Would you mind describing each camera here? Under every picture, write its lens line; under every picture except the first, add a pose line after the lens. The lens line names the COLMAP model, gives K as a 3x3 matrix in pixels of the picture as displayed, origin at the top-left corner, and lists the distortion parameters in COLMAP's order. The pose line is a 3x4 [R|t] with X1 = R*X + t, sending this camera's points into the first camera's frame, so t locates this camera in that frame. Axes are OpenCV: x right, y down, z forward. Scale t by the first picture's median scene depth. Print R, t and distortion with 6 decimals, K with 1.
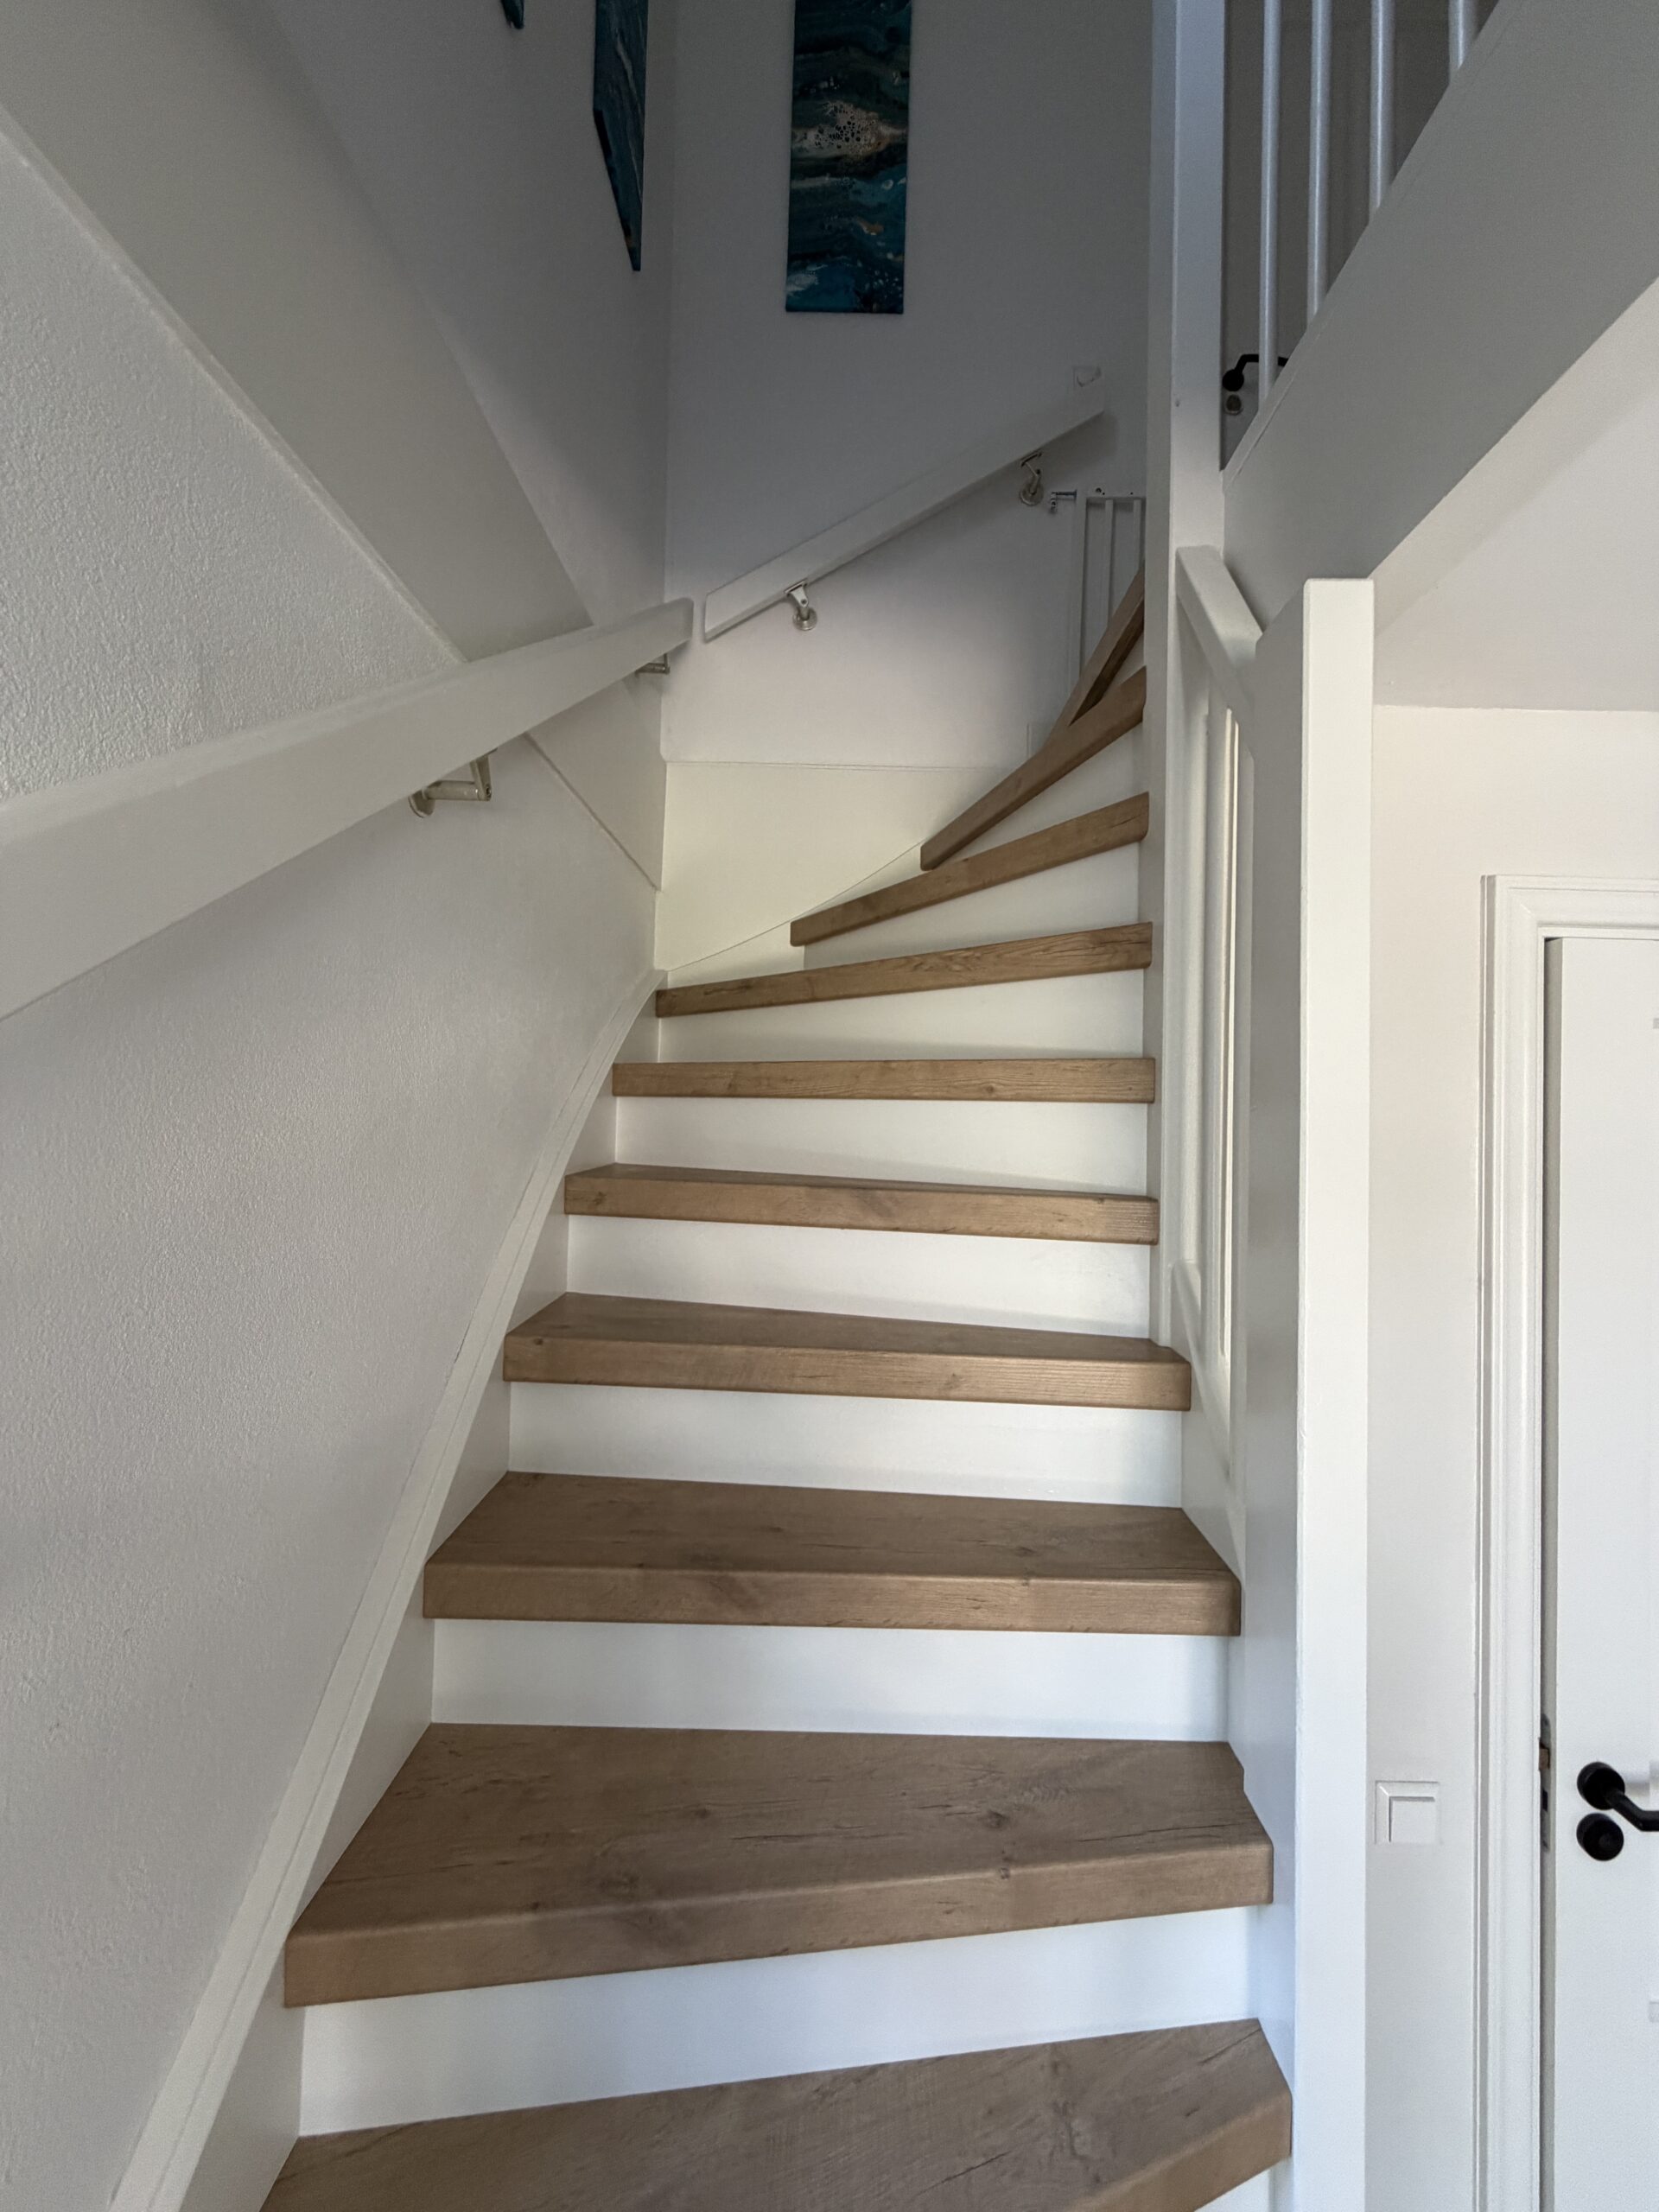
lens RADIAL K [[882.7, 0, 829.5], [0, 882.7, 1106.0], [0, 0, 1]] dist [0.008524, -0.000164]
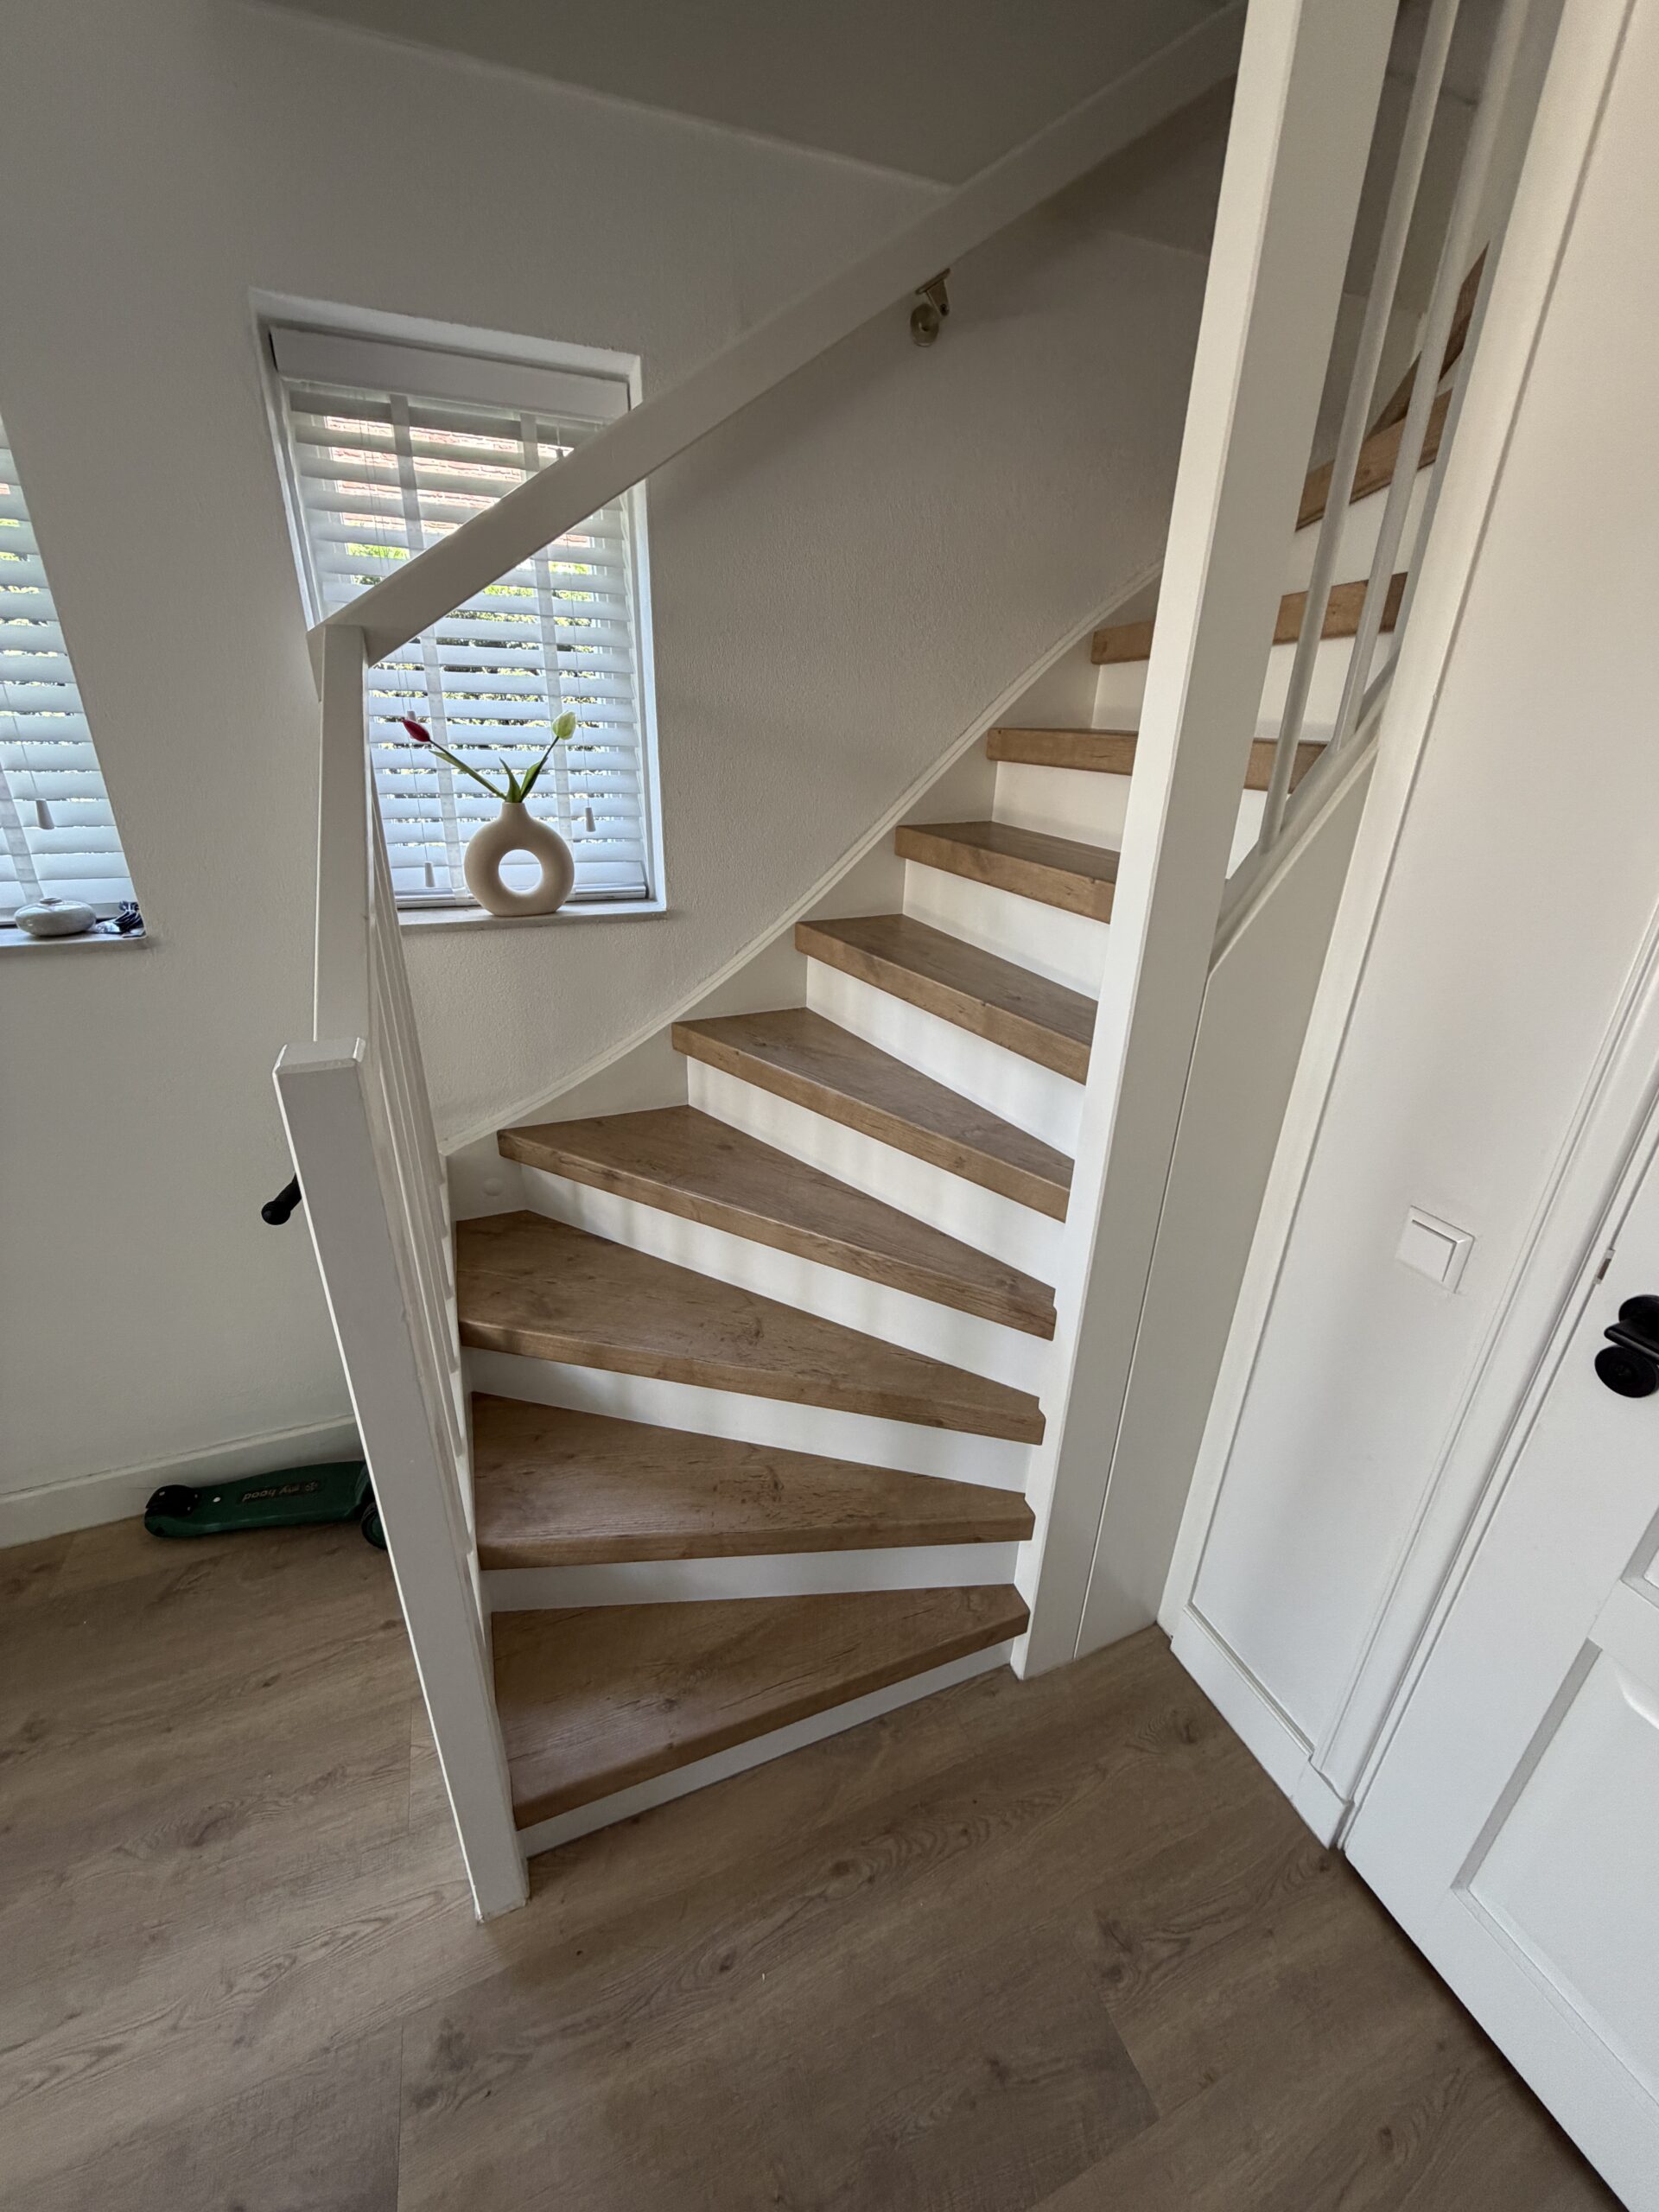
lens RADIAL K [[882.7, 0, 829.5], [0, 882.7, 1106.0], [0, 0, 1]] dist [0.008524, -0.000164]
pose [[0.390603, 0.364451, -0.845343, 1.422292], [-0.007714, 0.919557, 0.392882, 0.337149], [0.920527, -0.146940, 0.361993, 0.073018]]
